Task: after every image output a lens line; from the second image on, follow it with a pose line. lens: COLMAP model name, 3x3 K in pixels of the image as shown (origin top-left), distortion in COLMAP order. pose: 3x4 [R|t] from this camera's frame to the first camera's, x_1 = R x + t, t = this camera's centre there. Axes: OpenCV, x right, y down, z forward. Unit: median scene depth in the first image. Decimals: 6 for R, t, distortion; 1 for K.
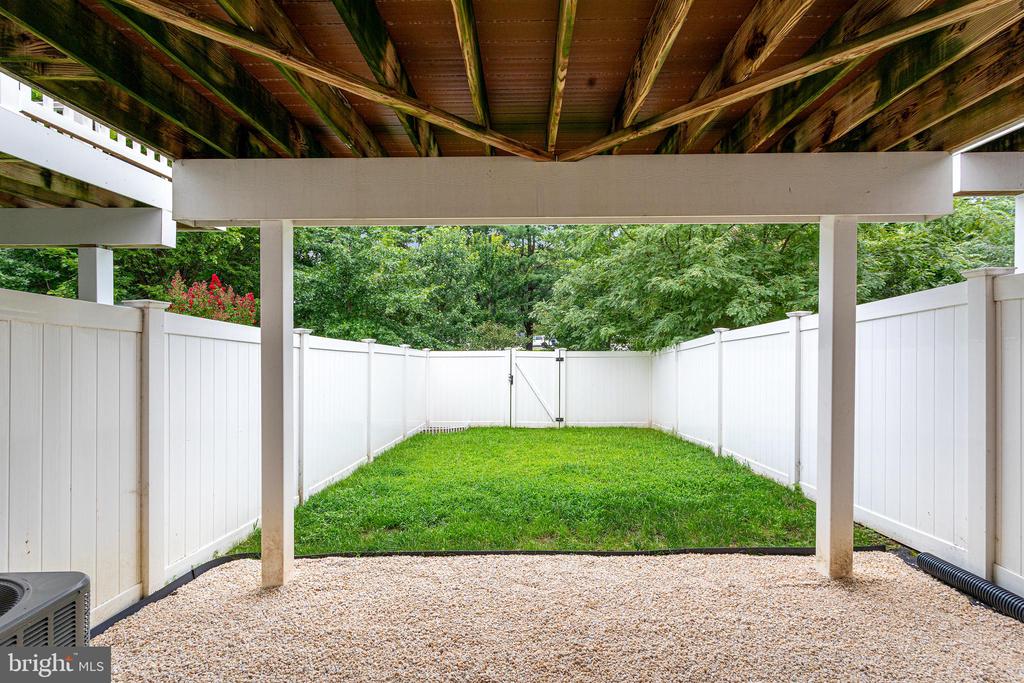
lens RADIAL K [[484.4, 0, 512.9], [0, 484.4, 342.1], [0, 0, 1]] dist [-0.003109, 0.001962]
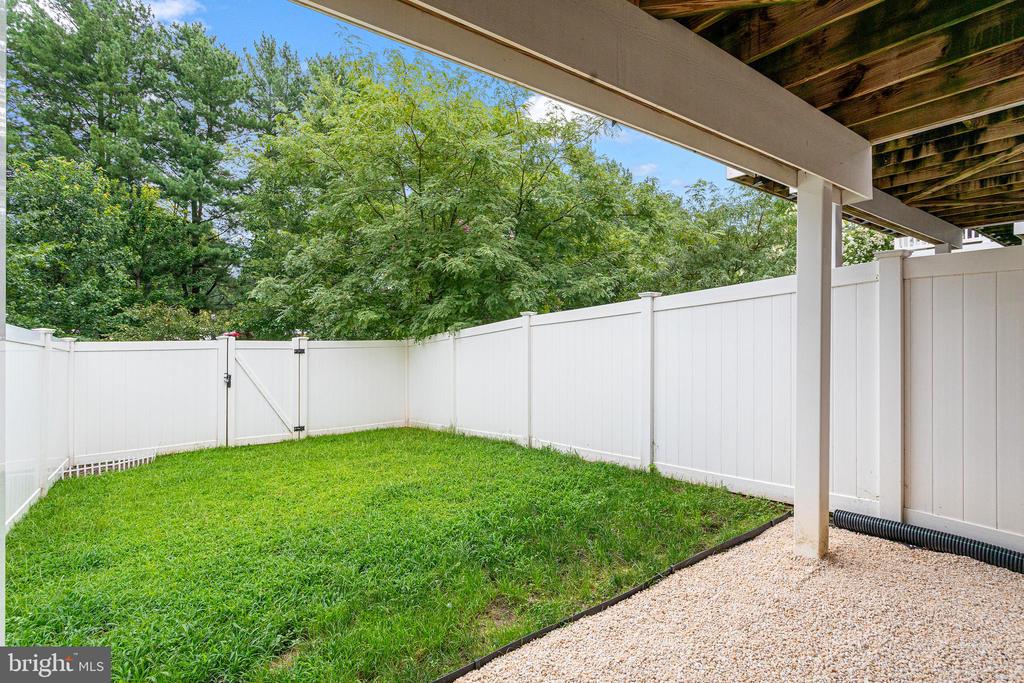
lens RADIAL K [[484.4, 0, 493.8], [0, 484.4, 333.2], [0, 0, 1]] dist [-0.003109, 0.001962]
pose [[0.788895, 0.007741, 0.614479, -0.154884], [0.000279, 0.999916, -0.012955, 0.019241], [-0.614528, 0.010392, 0.788827, 0.223217]]
